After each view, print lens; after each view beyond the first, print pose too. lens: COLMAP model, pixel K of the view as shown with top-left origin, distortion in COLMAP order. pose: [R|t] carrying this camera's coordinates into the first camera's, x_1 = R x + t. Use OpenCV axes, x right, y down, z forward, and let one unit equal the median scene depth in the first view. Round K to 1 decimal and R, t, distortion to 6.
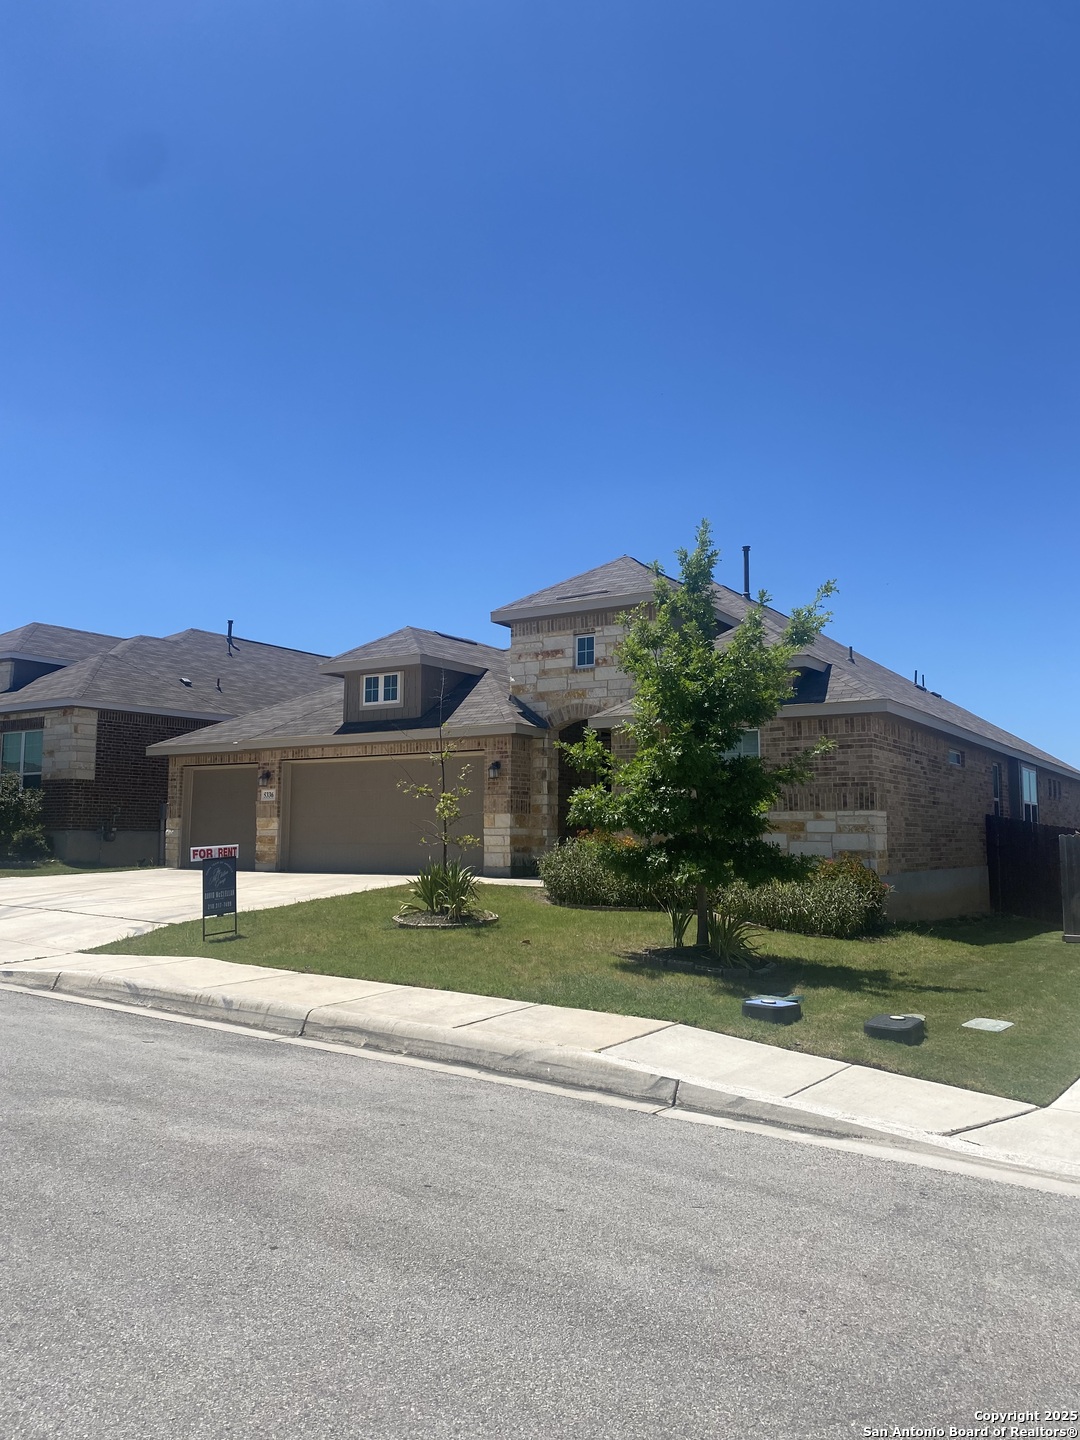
lens RADIAL K [[1104.7, 0, 544.0], [0, 1104.7, 720.9], [0, 0, 1]] dist [0.025807, -0.043979]
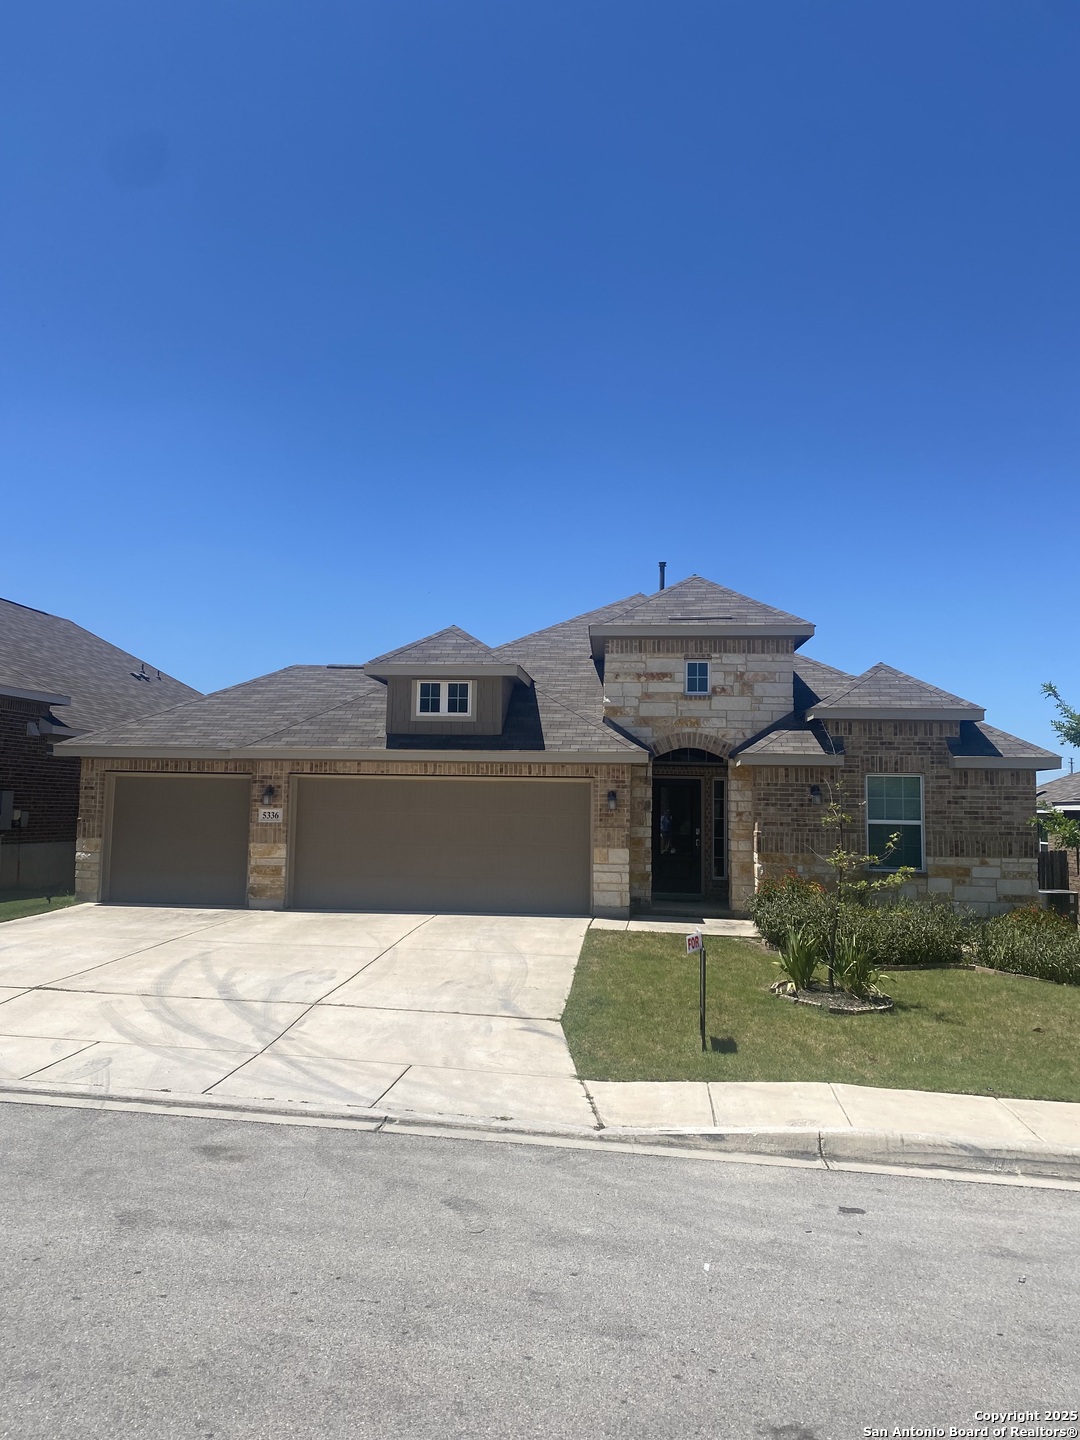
lens RADIAL K [[1104.7, 0, 542.5], [0, 1104.7, 716.9], [0, 0, 1]] dist [0.025807, -0.043979]
pose [[0.887165, 0.050000, 0.458736, -0.508725], [-0.063398, 0.997892, 0.013843, -0.033464], [-0.457077, -0.041363, 0.888465, 0.210690]]
